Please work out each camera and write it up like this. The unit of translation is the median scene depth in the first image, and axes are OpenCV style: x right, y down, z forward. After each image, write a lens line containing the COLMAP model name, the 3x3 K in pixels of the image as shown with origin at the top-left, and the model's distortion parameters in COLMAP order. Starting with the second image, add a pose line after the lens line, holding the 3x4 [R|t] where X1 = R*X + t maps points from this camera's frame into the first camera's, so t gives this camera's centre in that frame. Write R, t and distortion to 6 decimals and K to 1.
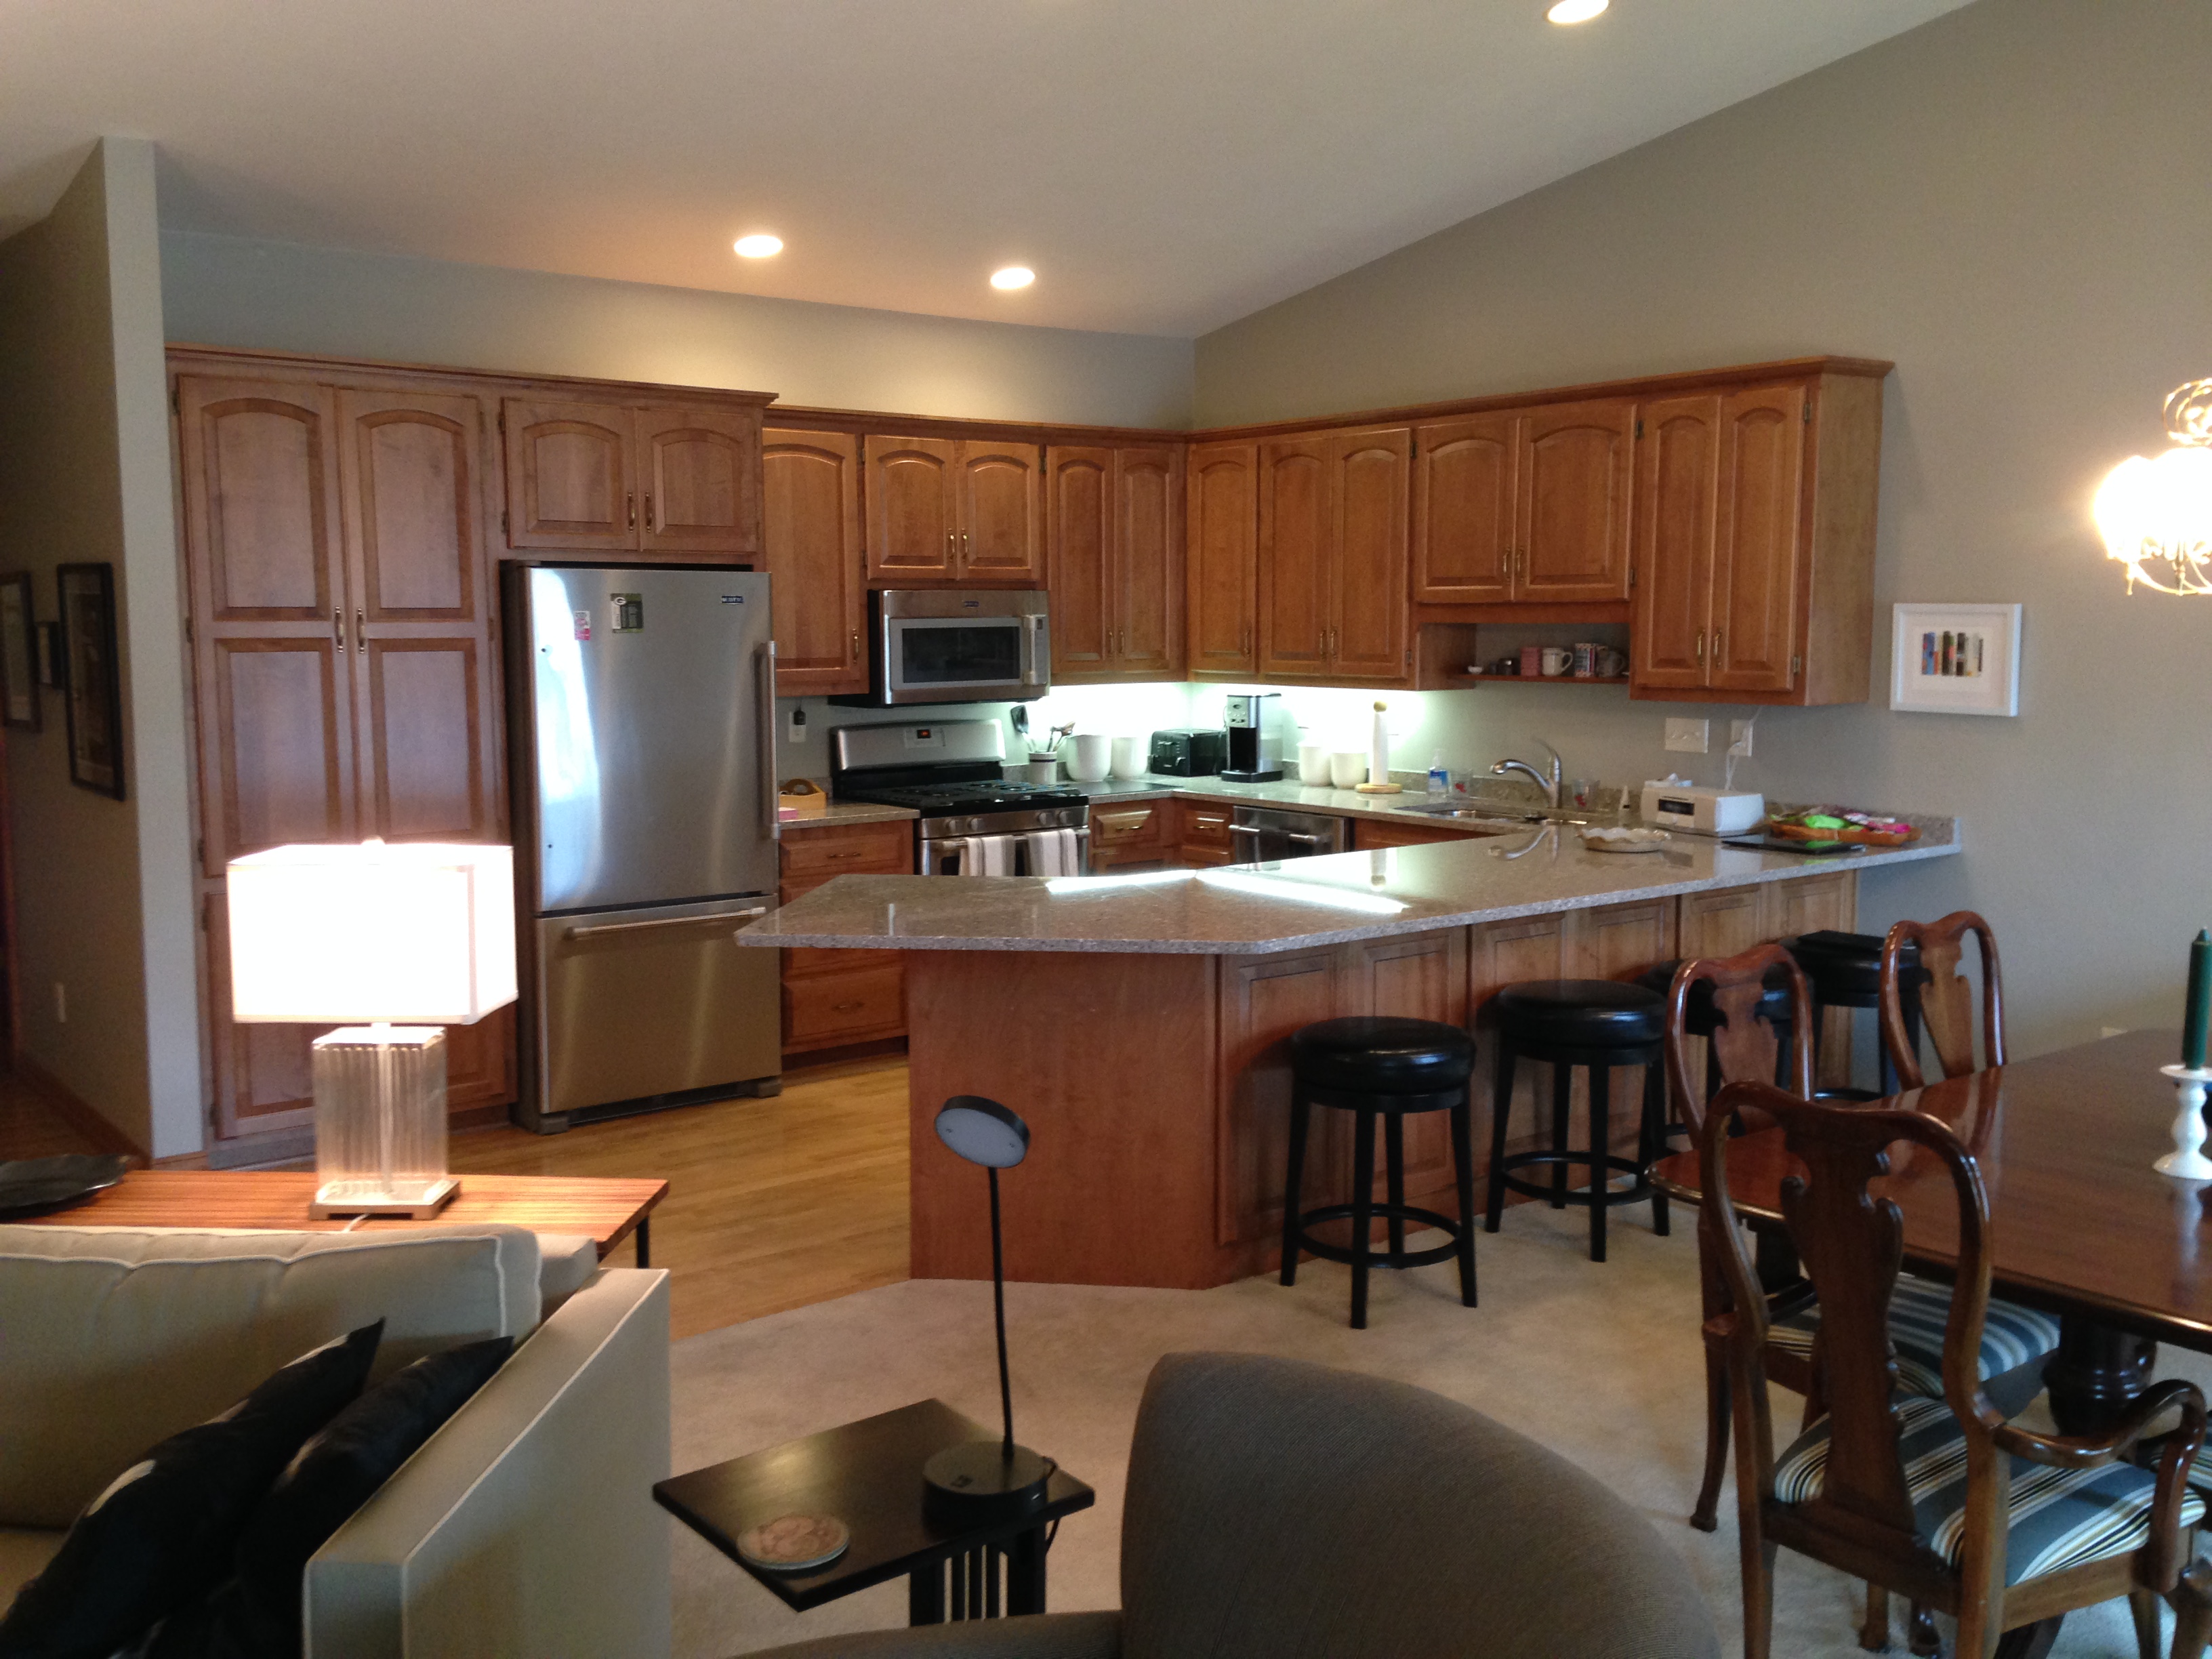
lens RADIAL K [[1973.8, 0, 1106.0], [0, 1973.8, 829.5], [0, 0, 1]] dist [0.058505, -0.012218]
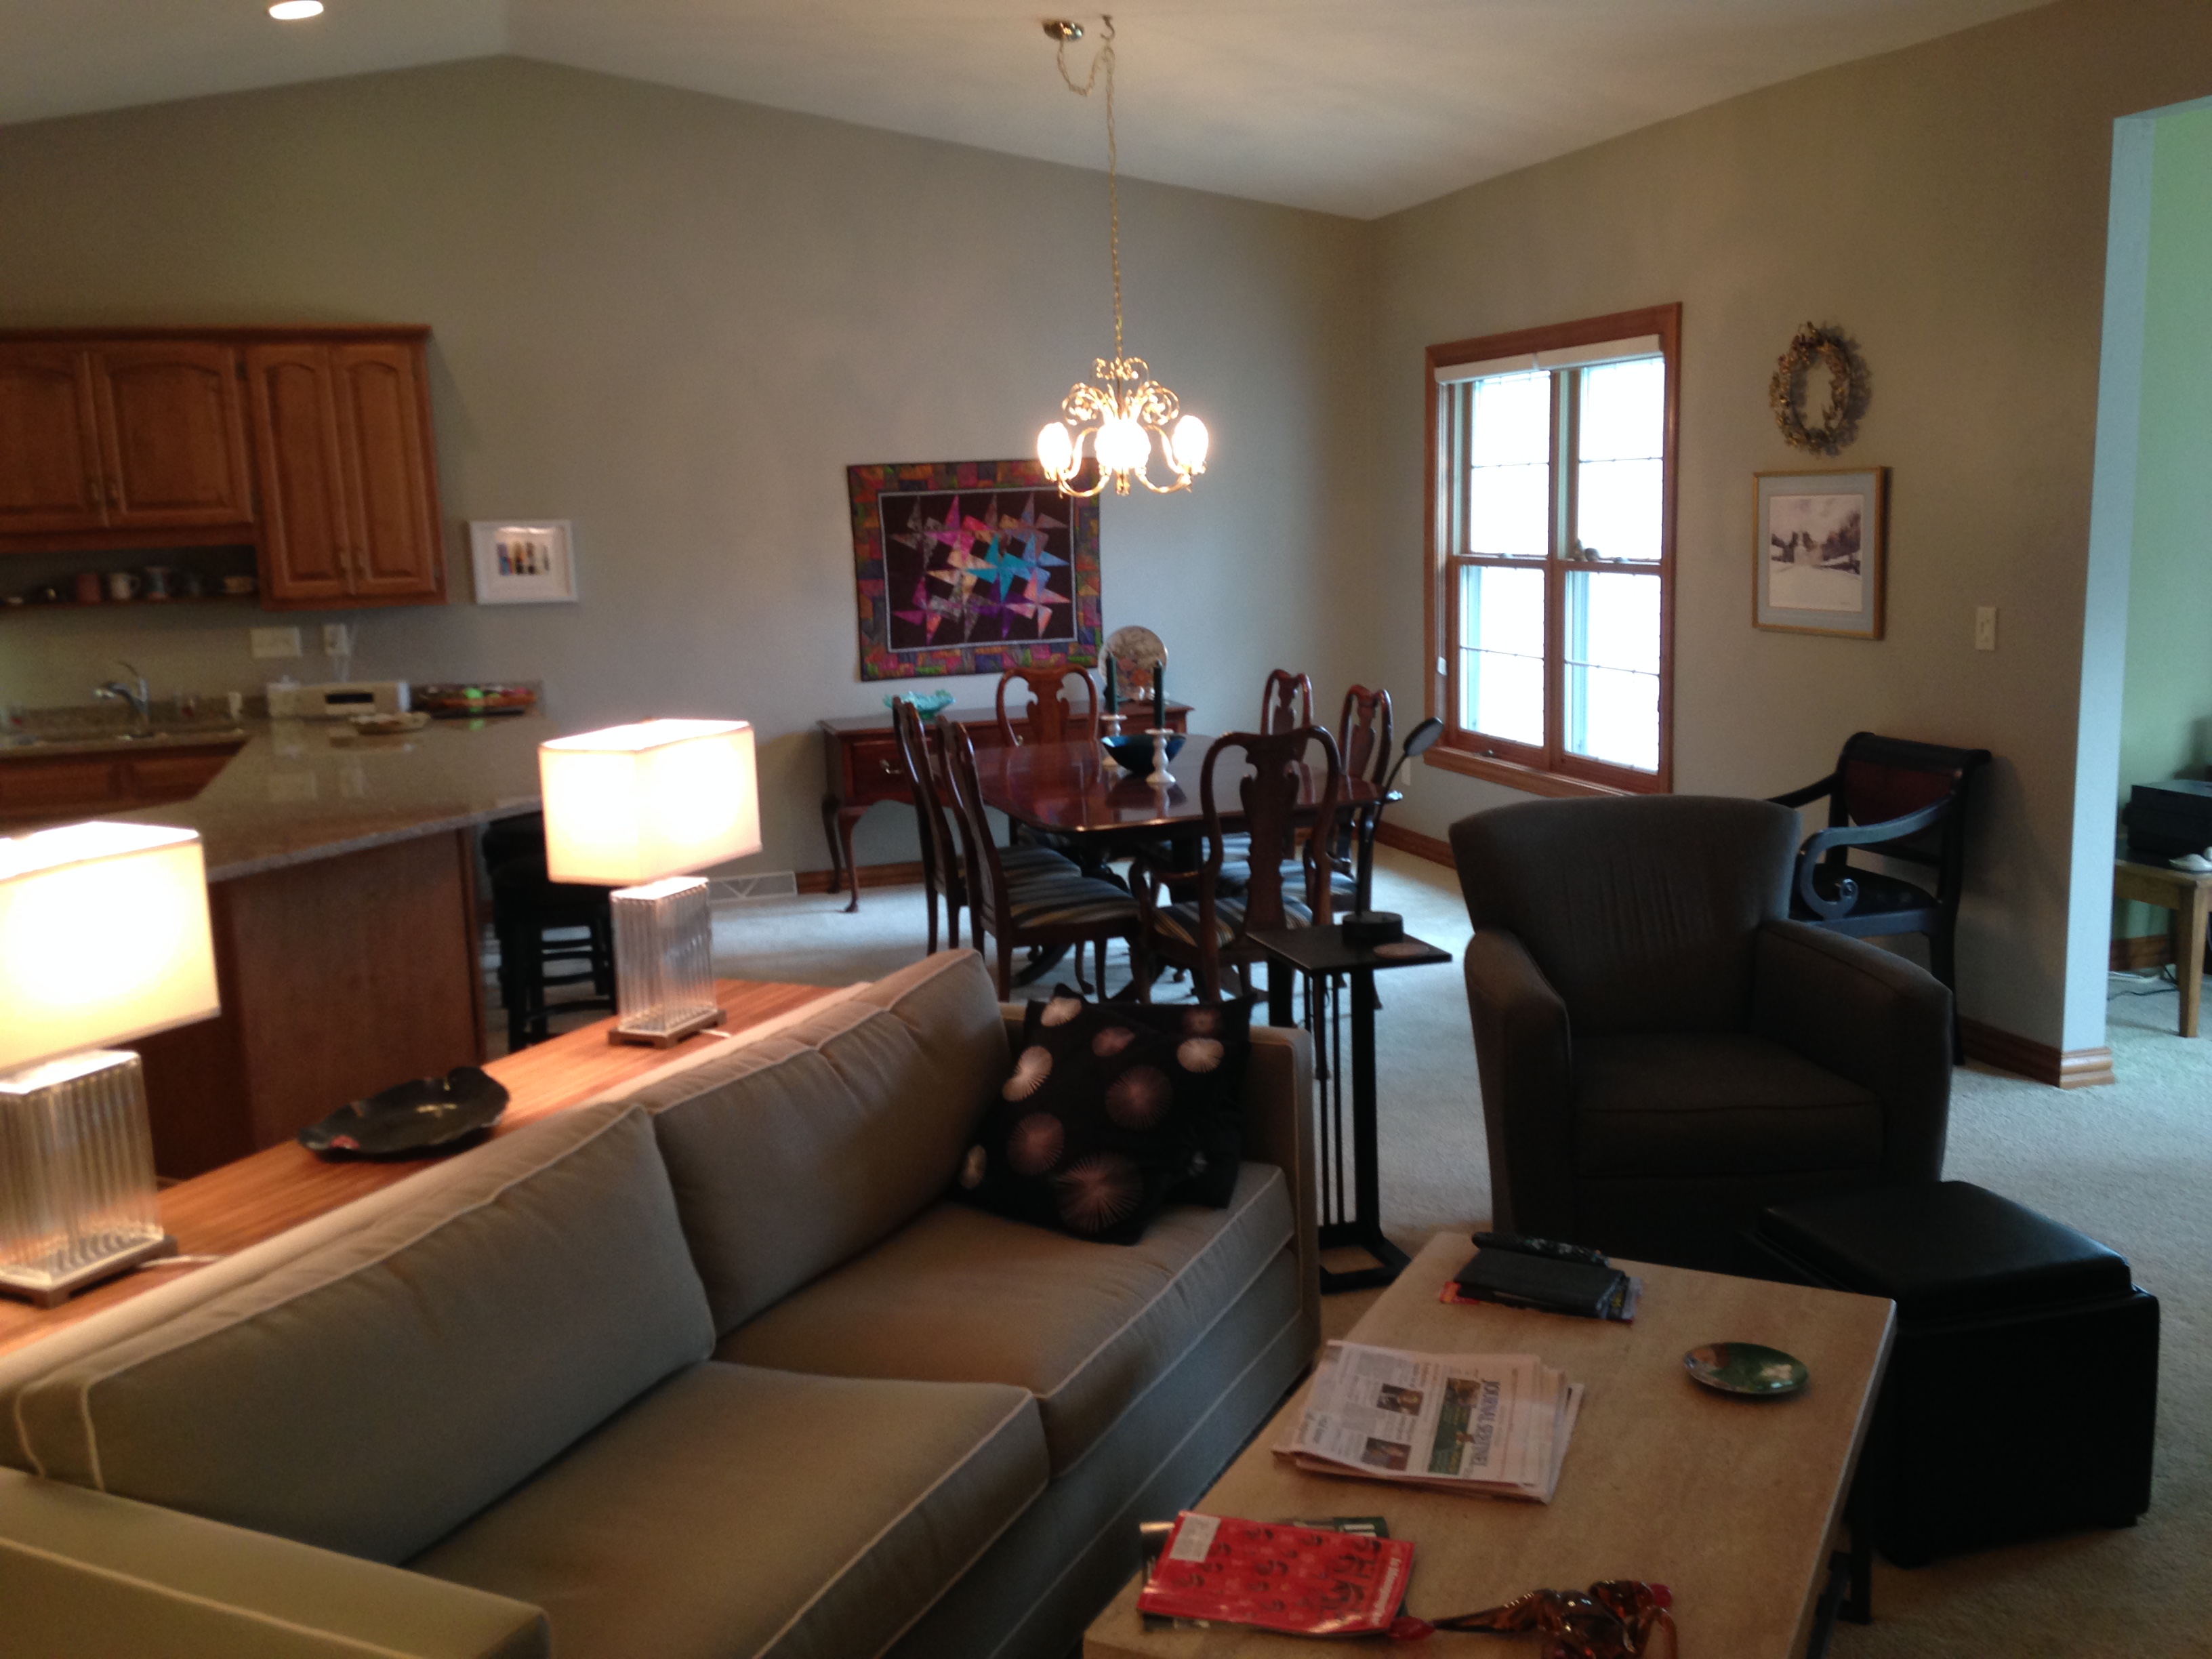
lens RADIAL K [[1973.8, 0, 1106.0], [0, 1973.8, 829.5], [0, 0, 1]] dist [0.058505, -0.012218]
pose [[0.360367, -0.163477, 0.918374, -0.636253], [0.138890, 0.982953, 0.120473, -0.014305], [-0.922413, 0.084139, 0.376929, 0.140788]]
